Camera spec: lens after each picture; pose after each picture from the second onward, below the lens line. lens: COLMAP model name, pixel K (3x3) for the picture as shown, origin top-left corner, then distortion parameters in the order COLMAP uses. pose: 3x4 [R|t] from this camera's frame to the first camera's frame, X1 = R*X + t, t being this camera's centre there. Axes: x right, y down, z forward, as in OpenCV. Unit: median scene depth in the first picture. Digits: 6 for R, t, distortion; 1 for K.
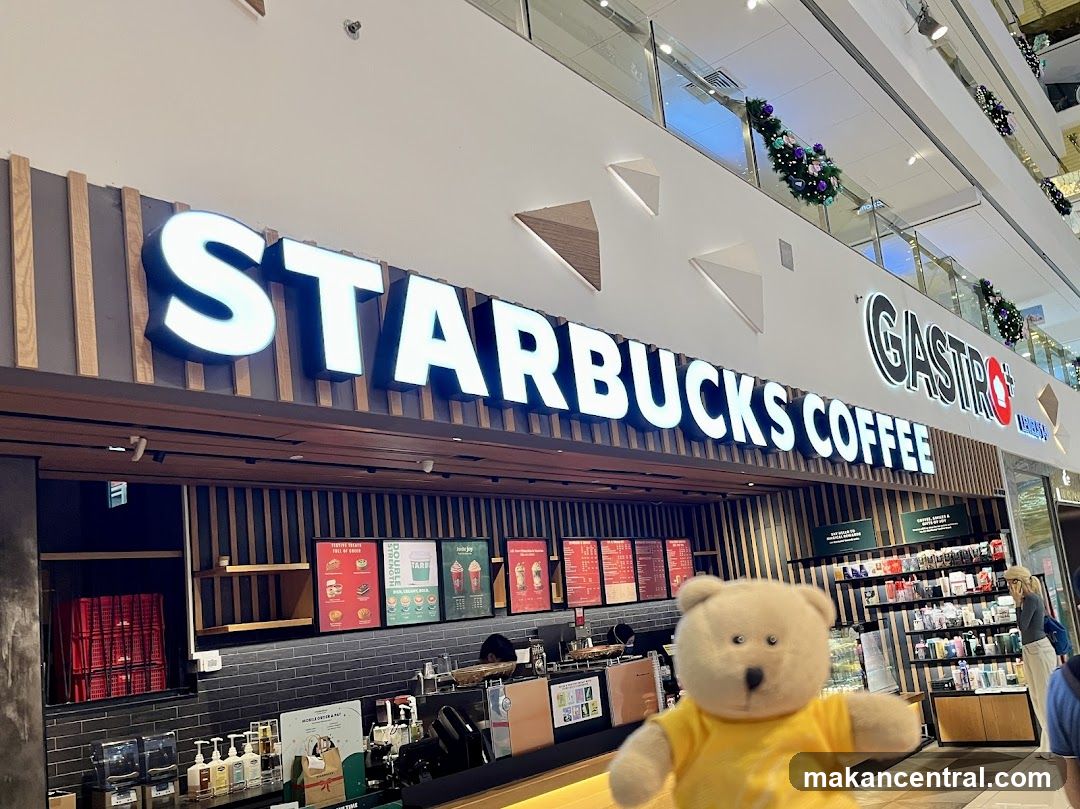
lens RADIAL K [[935.8, 0, 623.1], [0, 935.8, 467.4], [0, 0, 1]] dist [0.066796, -0.057590]
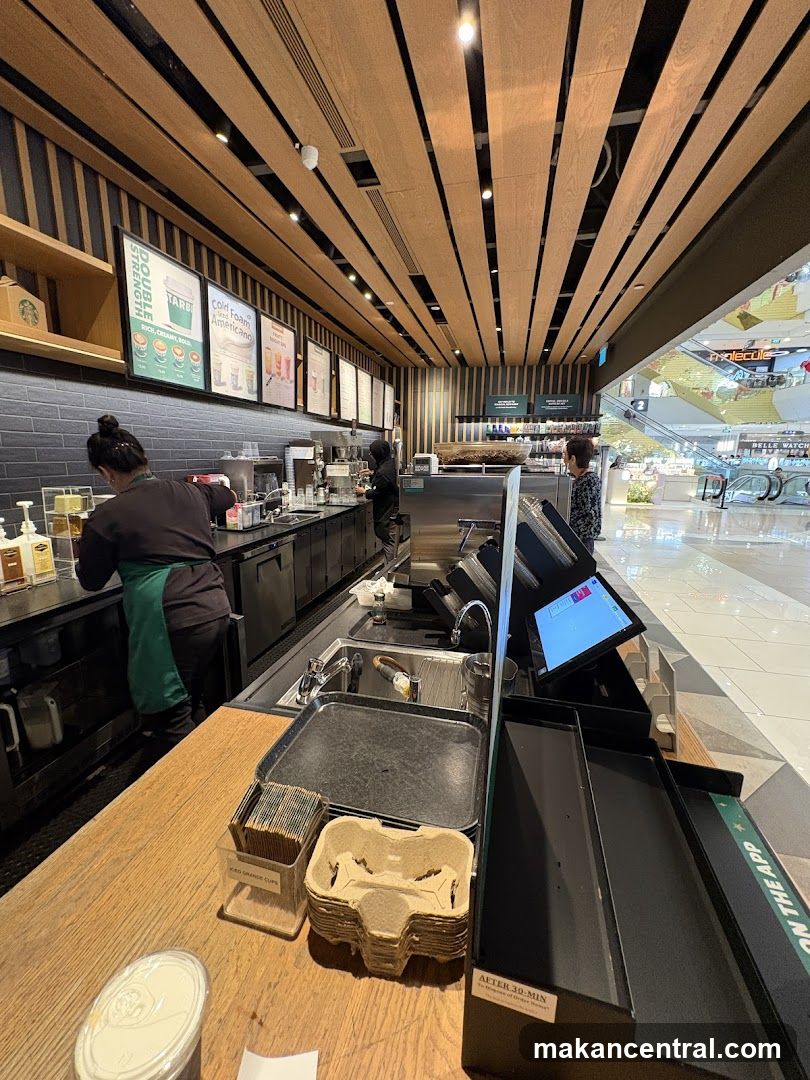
lens RADIAL K [[434.8, 0, 410.5], [0, 434.8, 539.7], [0, 0, 1]] dist [-0.004989, 0.002313]
pose [[0.908293, 0.051850, 0.415108, -0.311200], [-0.185705, 0.939134, 0.289035, 0.187567], [-0.374856, -0.339616, 0.862638, 0.700343]]
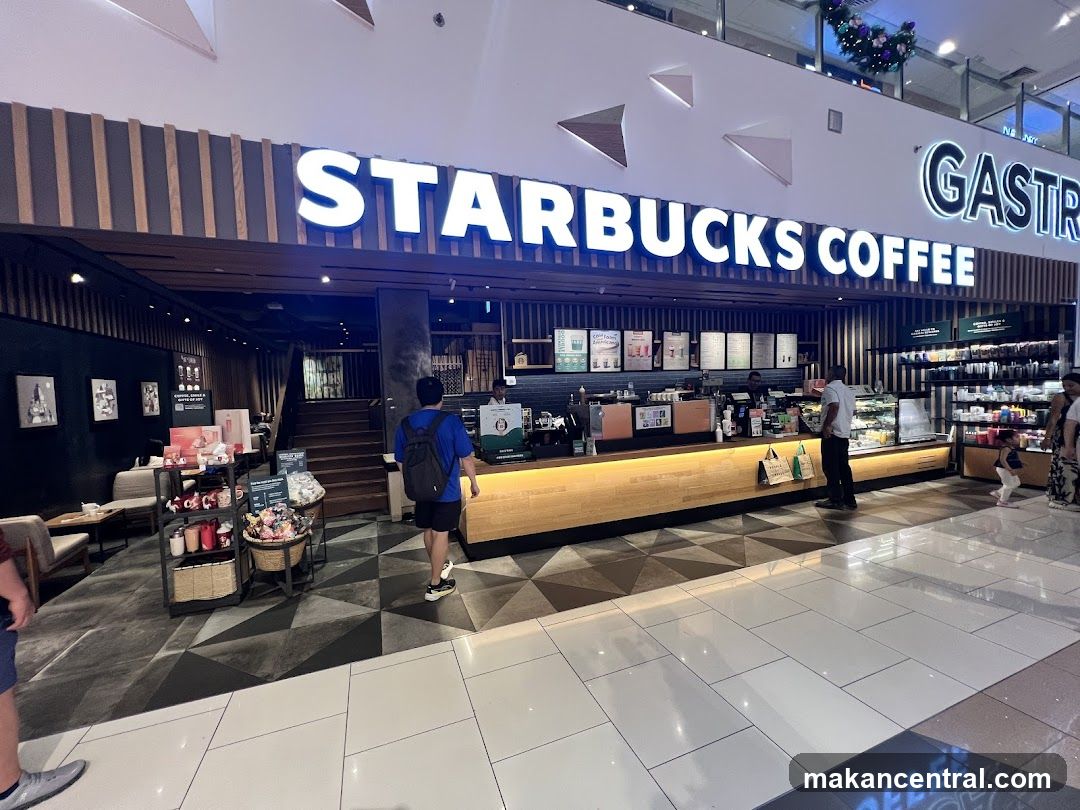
lens RADIAL K [[434.8, 0, 540.7], [0, 434.8, 411.1], [0, 0, 1]] dist [-0.004989, 0.002313]
pose [[0.840251, 0.116058, -0.529630, 0.220472], [0.020804, 0.969202, 0.245387, 0.020455], [0.541798, -0.217205, 0.811959, 0.186961]]
